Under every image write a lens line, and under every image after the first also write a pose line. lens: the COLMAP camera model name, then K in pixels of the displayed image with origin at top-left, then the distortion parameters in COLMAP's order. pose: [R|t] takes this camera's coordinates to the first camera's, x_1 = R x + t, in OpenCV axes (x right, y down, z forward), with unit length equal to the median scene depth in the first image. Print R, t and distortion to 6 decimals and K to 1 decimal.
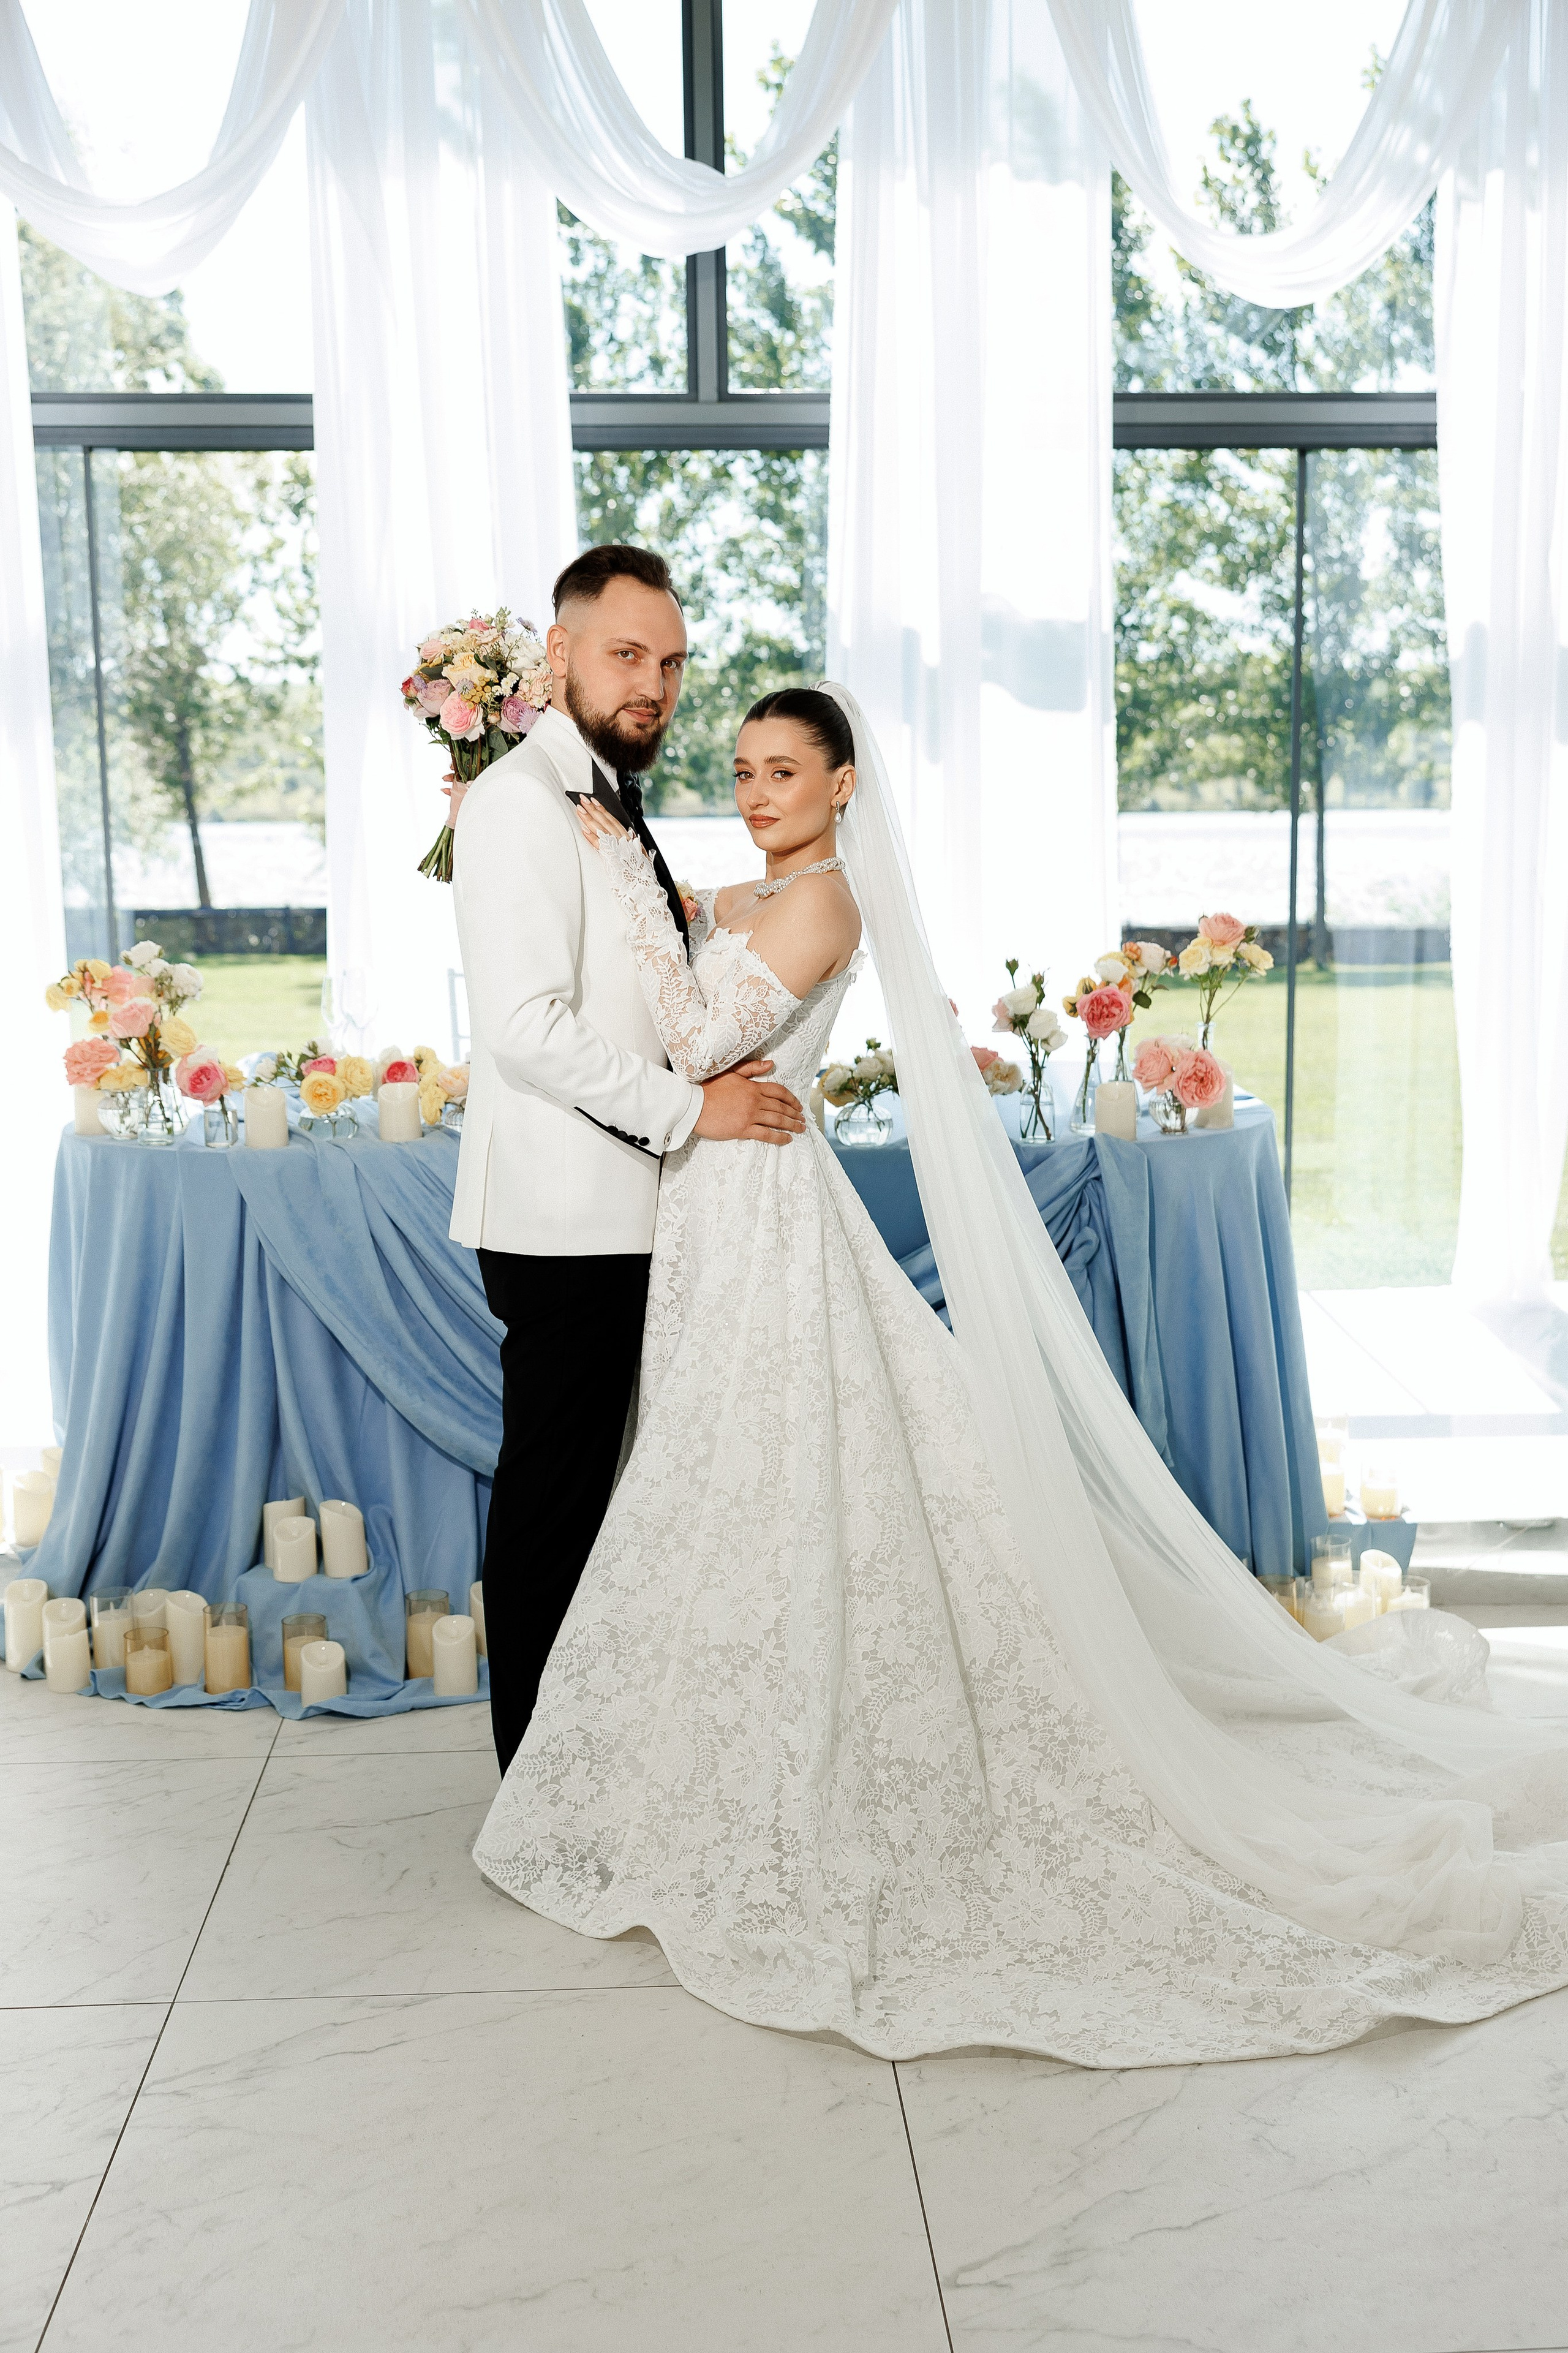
lens RADIAL K [[2690.3, 0, 813.0], [0, 2690.3, 1221.7], [0, 0, 1]] dist [0.033972, 0.000000]
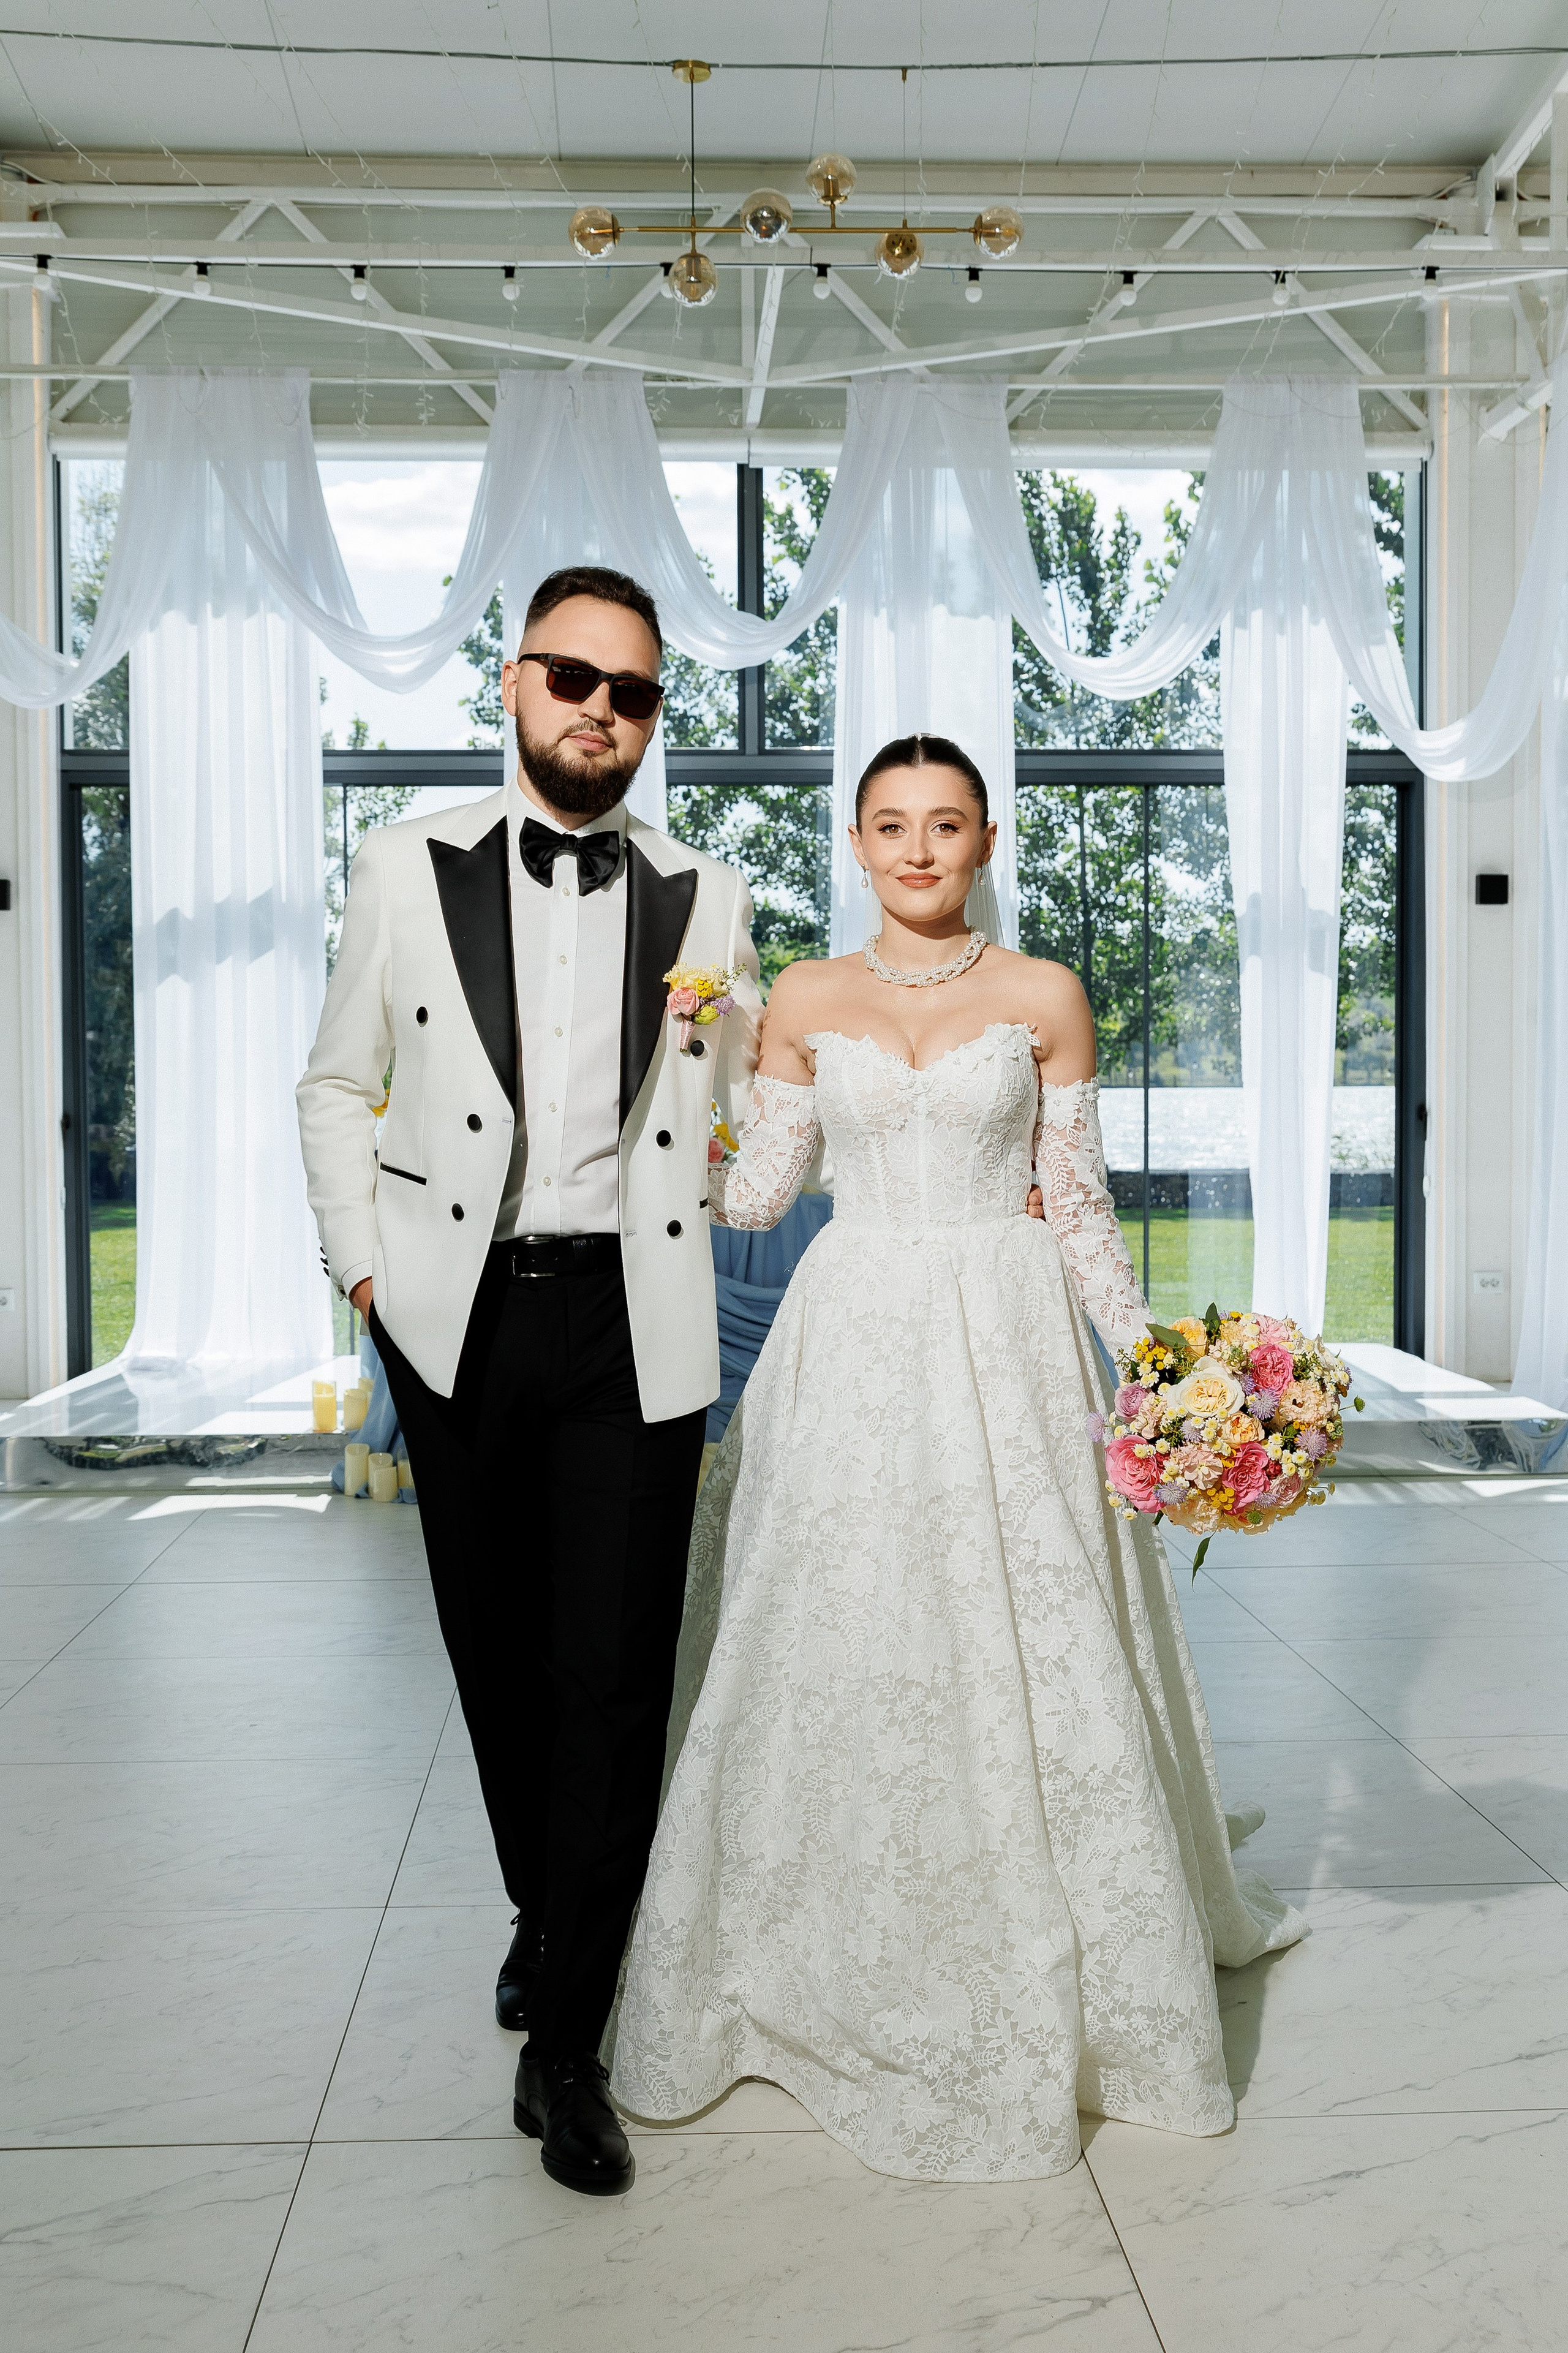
lens RADIAL K [[2686.9, 0, 740.6], [0, 2686.9, 1224.9], [0, 0, 1]] dist [0.006526, 0.000000]
pose [[0.999539, 0.003313, -0.030192, 0.002112], [-0.006320, 0.994959, -0.100080, 0.163286], [0.029708, 0.100224, 0.994521, -0.695340]]
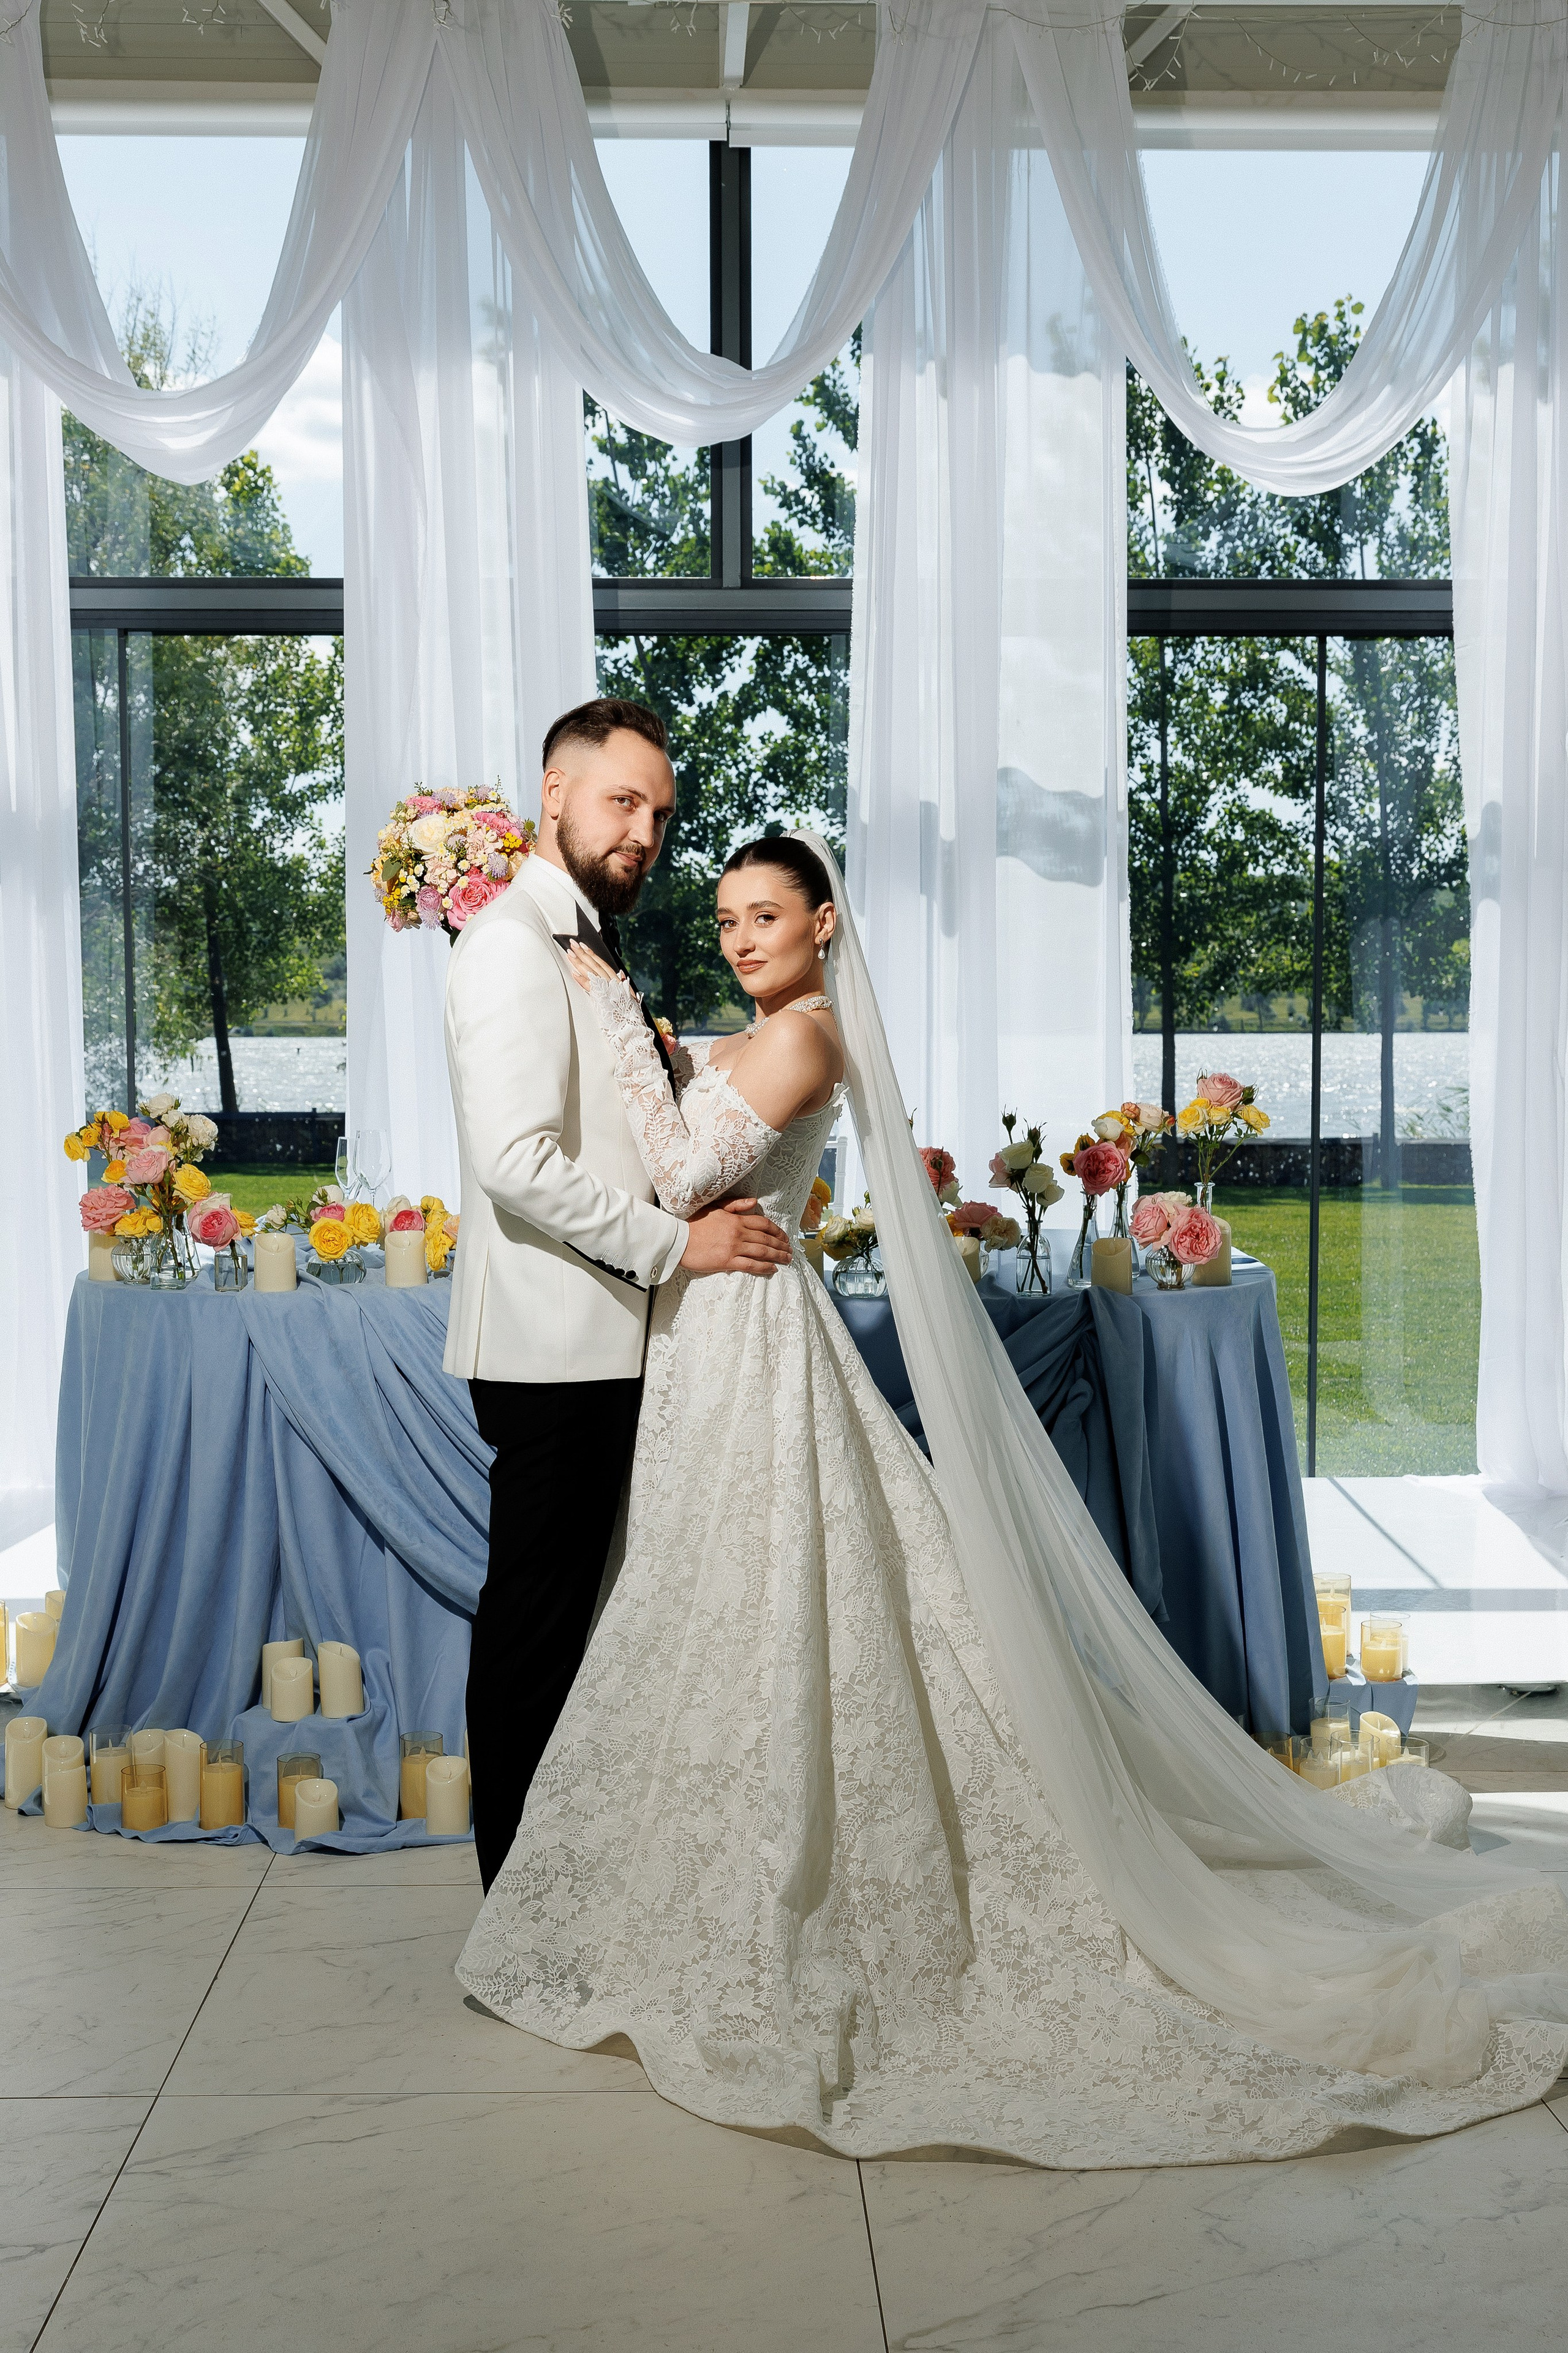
lens RADIAL K [[2837.4, 0, 778.1], [0, 2837.4, 1247.9], [0, 0, 1]] dist [0.034445, 0.000000]
pose [[0.999494, 0.010326, -0.030098, 0.019364], [-0.012521, 0.997204, -0.073667, 0.032428], [0.029254, 0.074007, 0.996829, -0.065508]]
